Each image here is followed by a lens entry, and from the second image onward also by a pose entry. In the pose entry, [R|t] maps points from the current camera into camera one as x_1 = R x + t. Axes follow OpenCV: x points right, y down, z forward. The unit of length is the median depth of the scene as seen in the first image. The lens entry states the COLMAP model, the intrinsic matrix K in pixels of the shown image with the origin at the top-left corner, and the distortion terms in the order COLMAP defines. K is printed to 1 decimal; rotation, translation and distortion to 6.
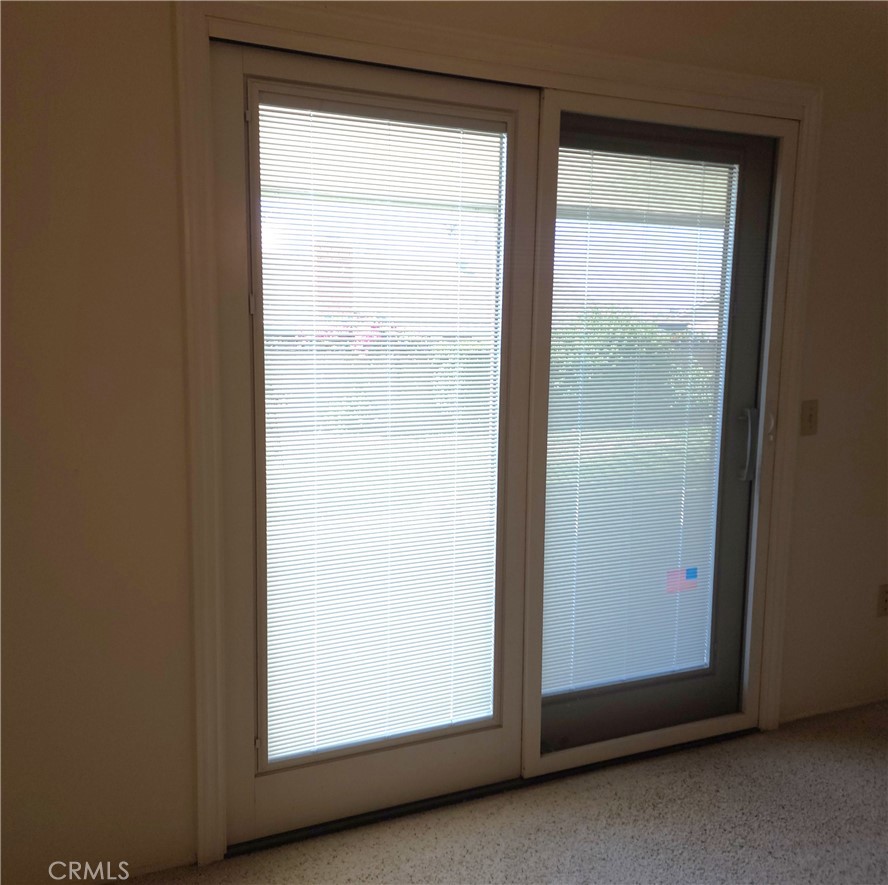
lens RADIAL K [[807.3, 0, 443.7], [0, 807.3, 438.4], [0, 0, 1]] dist [0.096489, -0.105404]
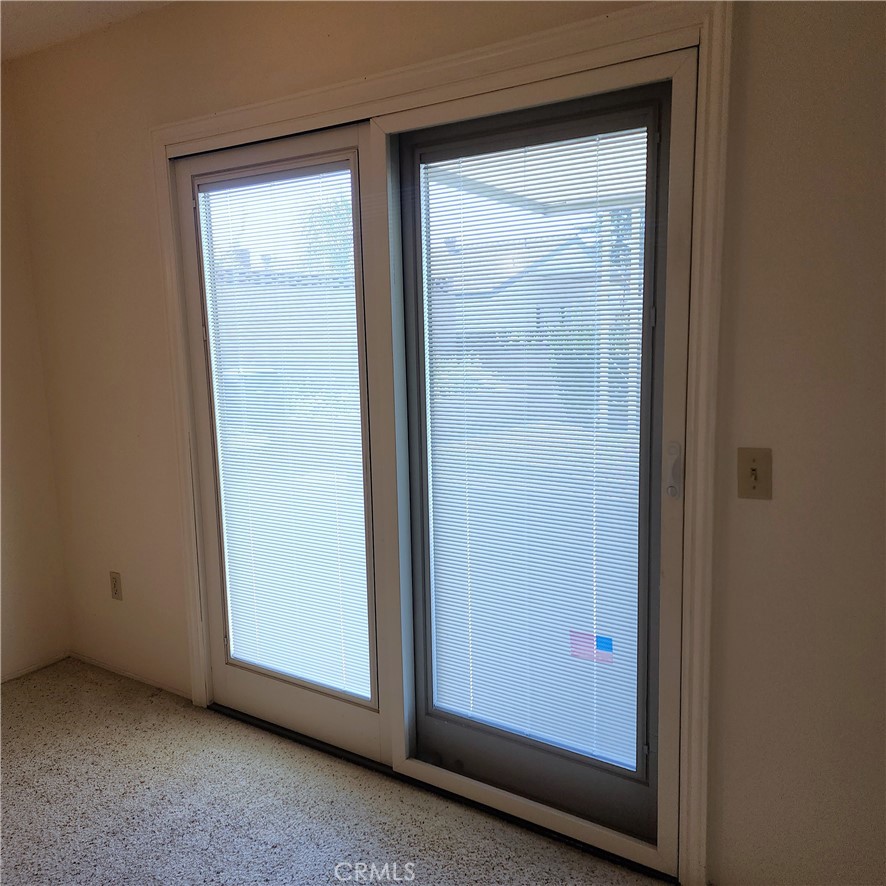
lens RADIAL K [[760.9, 0, 443.0], [0, 760.9, 443.0], [0, 0, 1]] dist [0.049342, -0.003942]
pose [[0.559695, 0.102151, -0.822379, 0.922015], [-0.083336, 0.994281, 0.066787, -0.079720], [0.824498, 0.031154, 0.565007, 0.482528]]
